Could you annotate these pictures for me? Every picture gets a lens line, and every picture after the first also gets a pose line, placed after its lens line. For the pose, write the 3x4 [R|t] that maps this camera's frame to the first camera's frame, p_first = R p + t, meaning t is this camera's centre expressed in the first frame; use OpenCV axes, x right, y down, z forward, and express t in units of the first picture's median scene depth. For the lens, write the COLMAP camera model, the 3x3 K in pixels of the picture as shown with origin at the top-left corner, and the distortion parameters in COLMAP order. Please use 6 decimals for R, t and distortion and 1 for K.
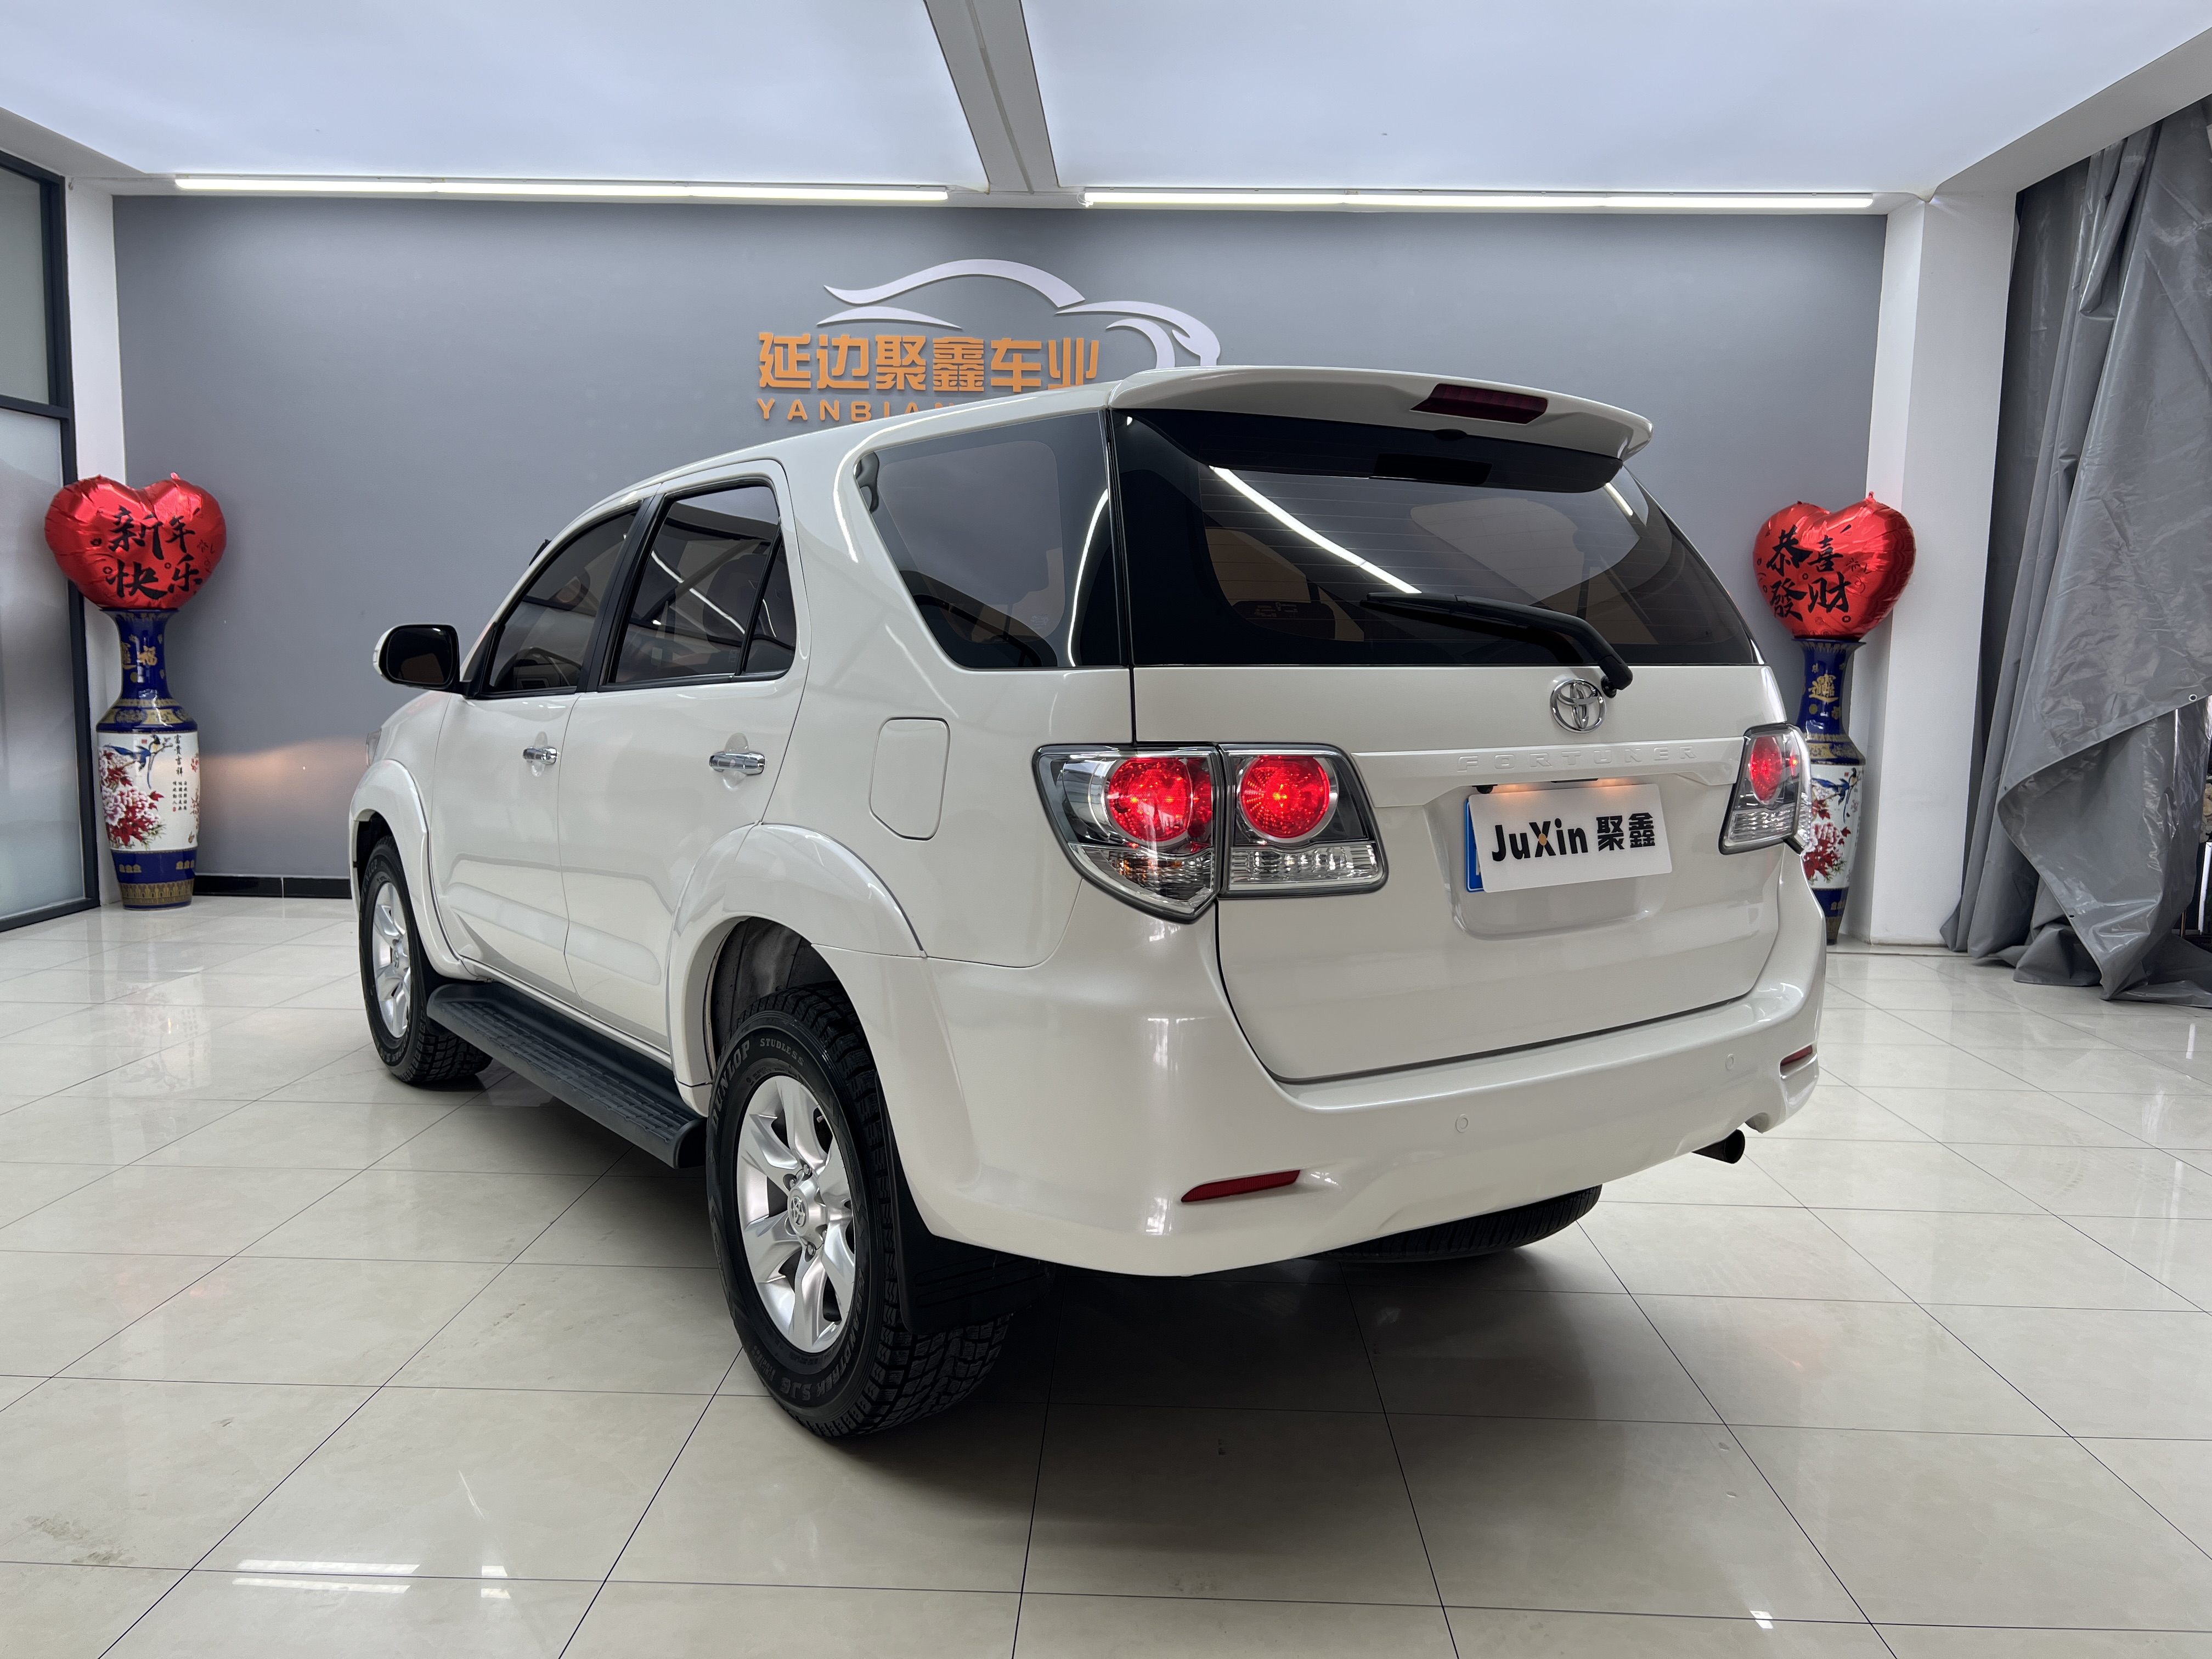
lens RADIAL K [[1634.1, 0, 1121.7], [0, 1634.1, 837.2], [0, 0, 1]] dist [0.057778, -0.059297]
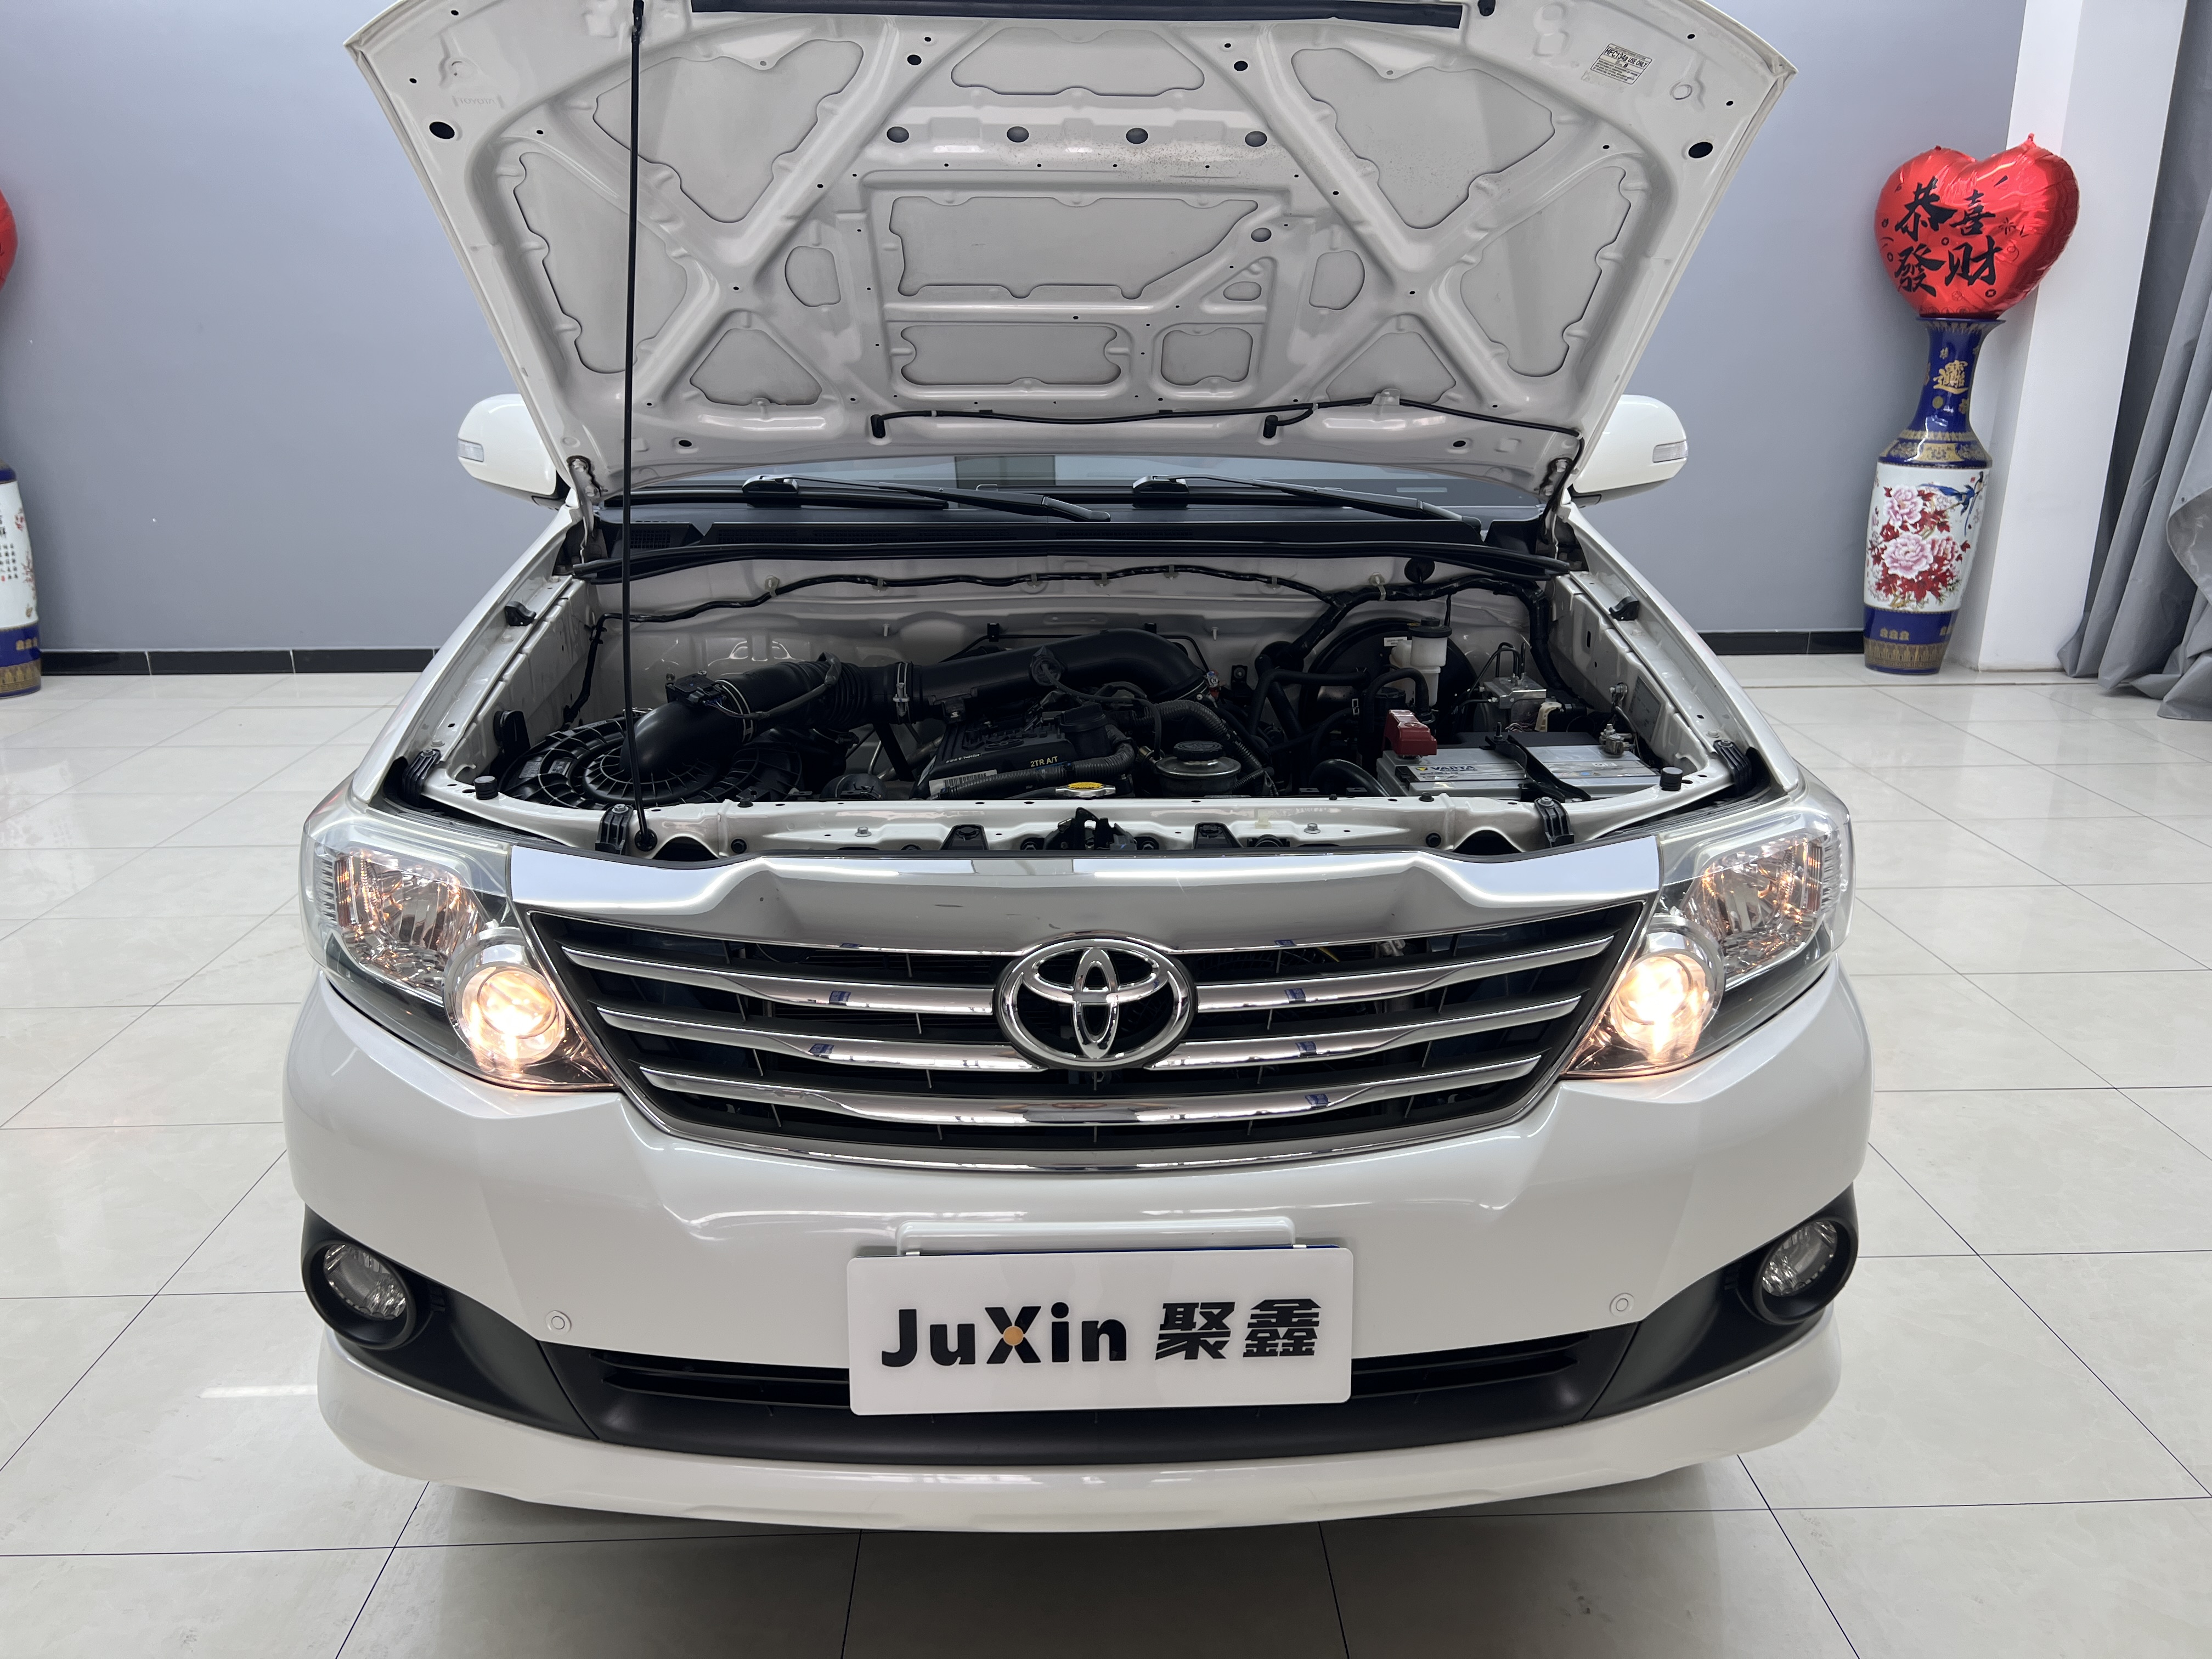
lens RADIAL K [[1634.1, 0, 1109.5], [0, 1634.1, 831.3], [0, 0, 1]] dist [0.057778, -0.059297]
pose [[0.998161, -0.039393, 0.046076, -0.061851], [0.029605, 0.980048, 0.196543, -0.041067], [-0.052899, -0.194817, 0.979412, 0.132697]]
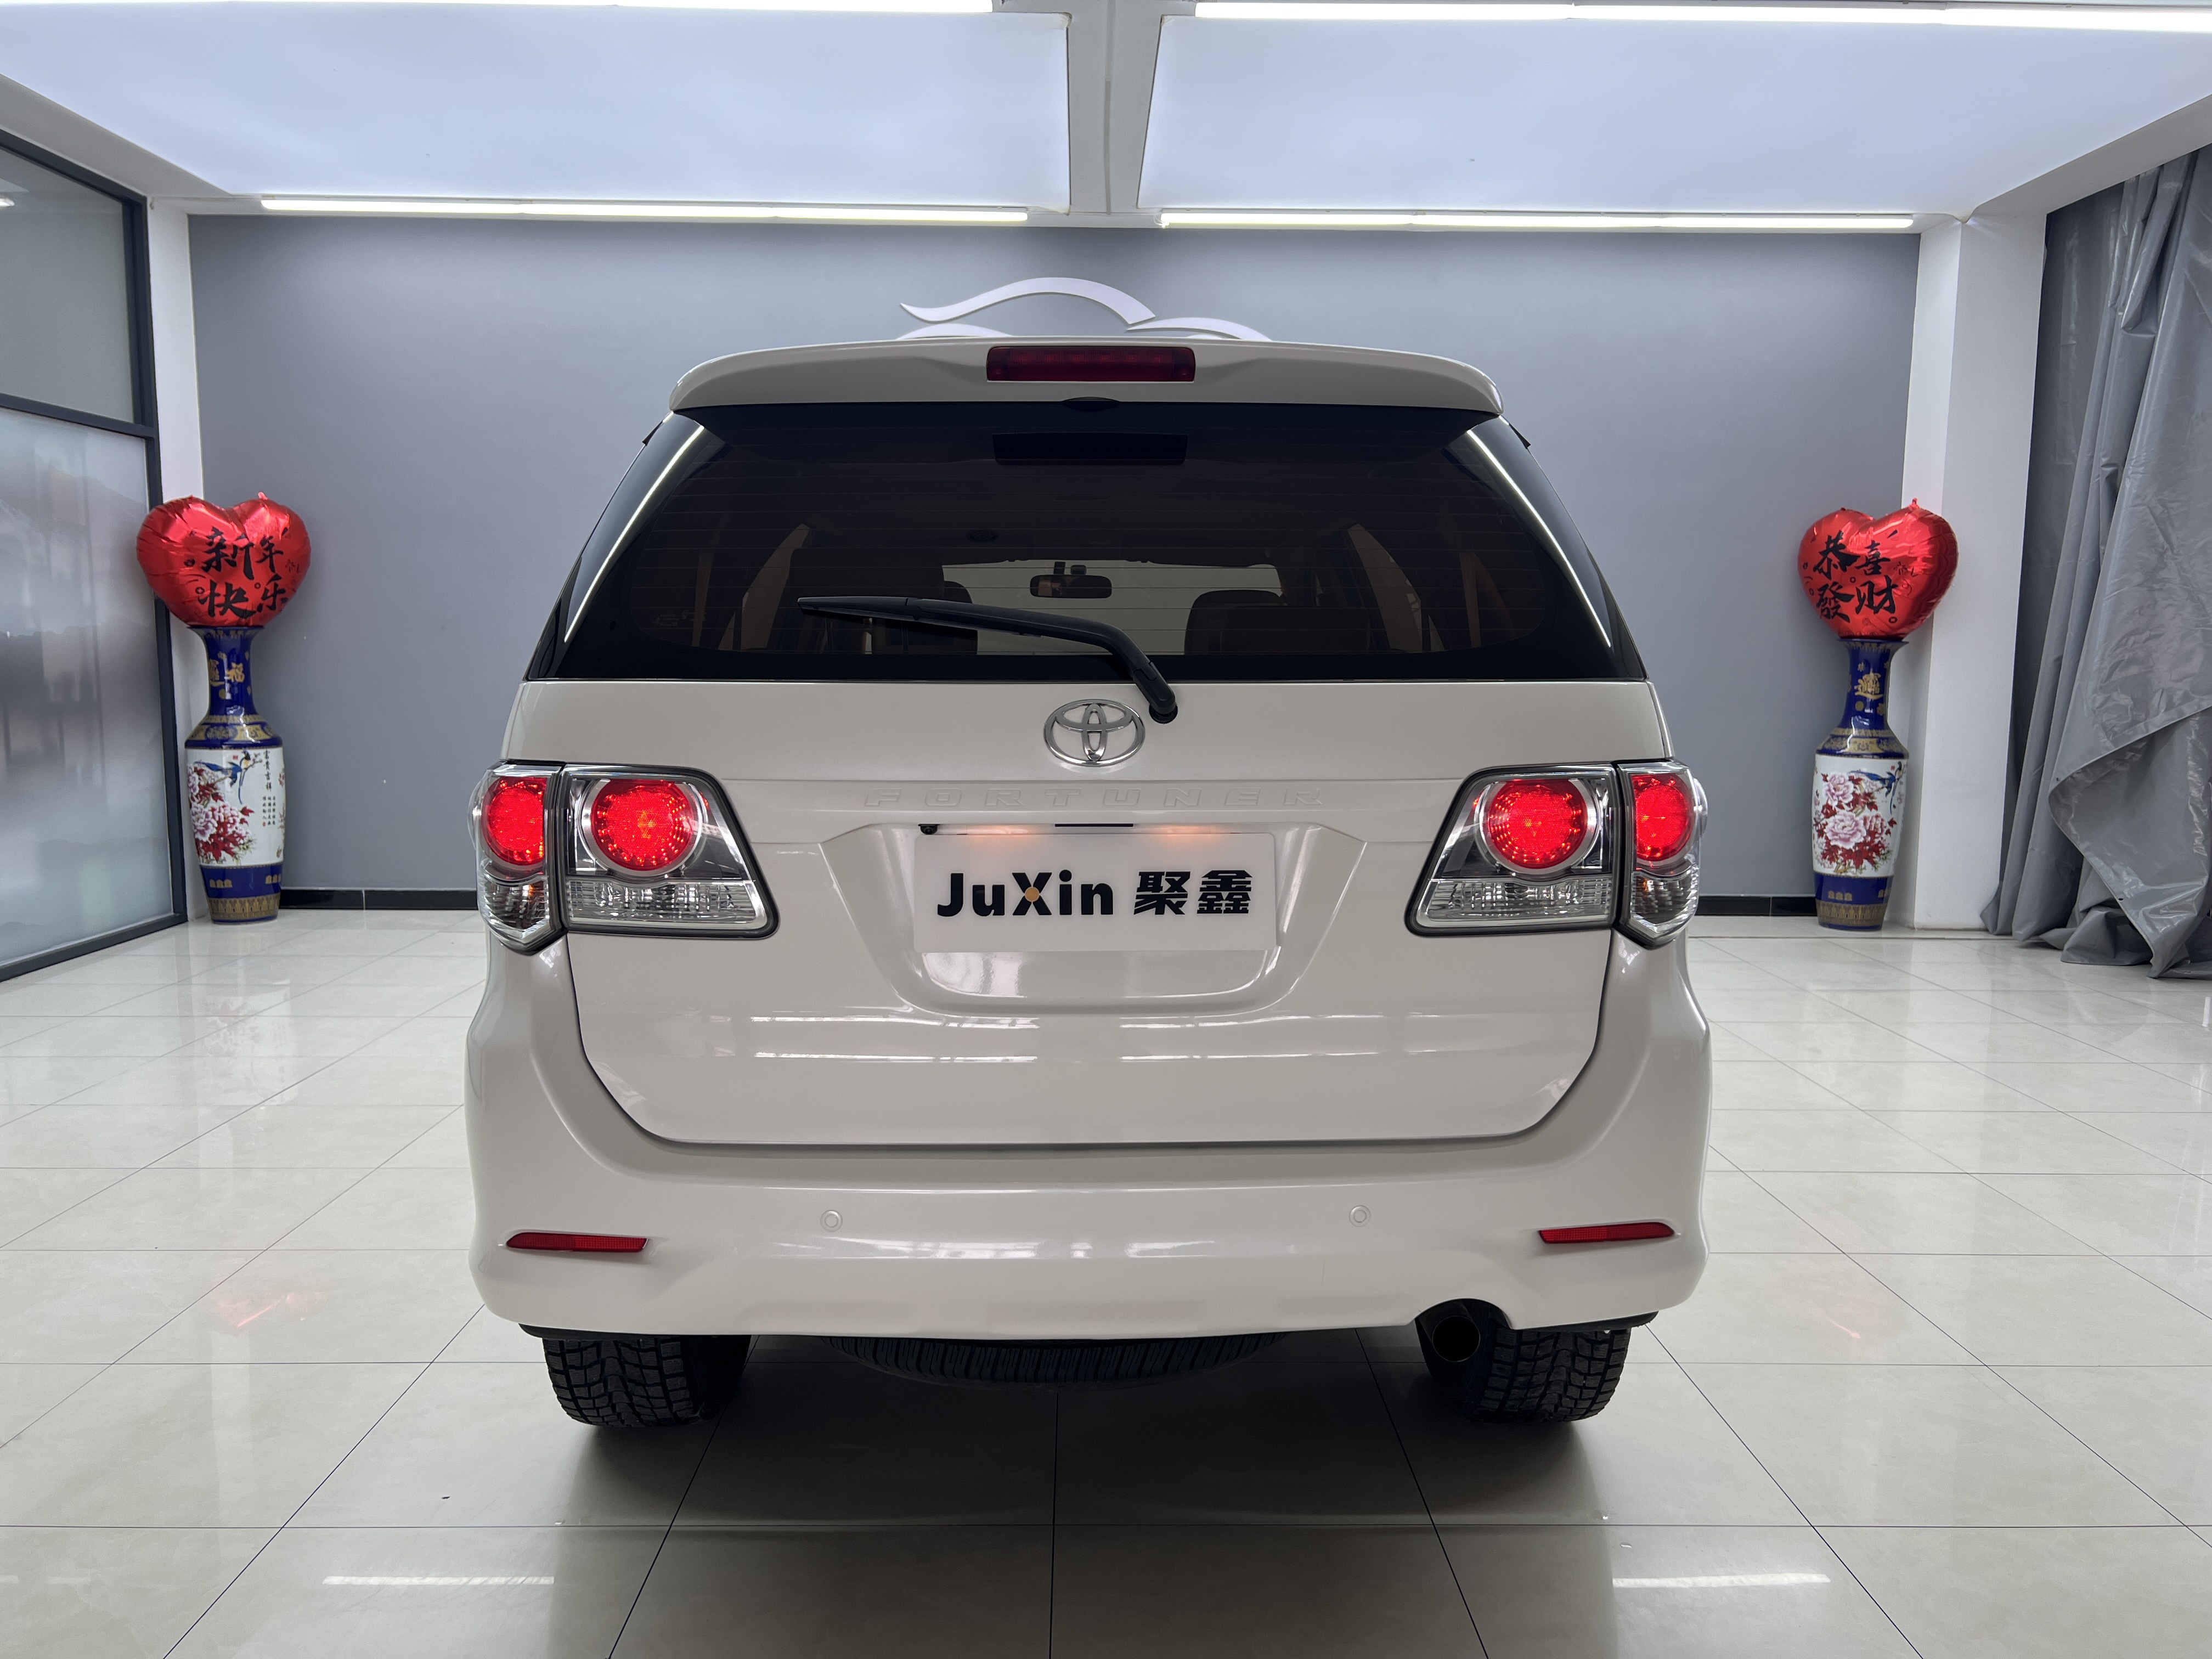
lens RADIAL K [[1634.1, 0, 1115.8], [0, 1634.1, 839.9], [0, 0, 1]] dist [0.057778, -0.059297]
pose [[0.999097, -0.014761, 0.039829, -0.096284], [0.014693, 0.999890, 0.002000, -0.001710], [-0.039854, -0.001413, 0.999205, -0.029337]]
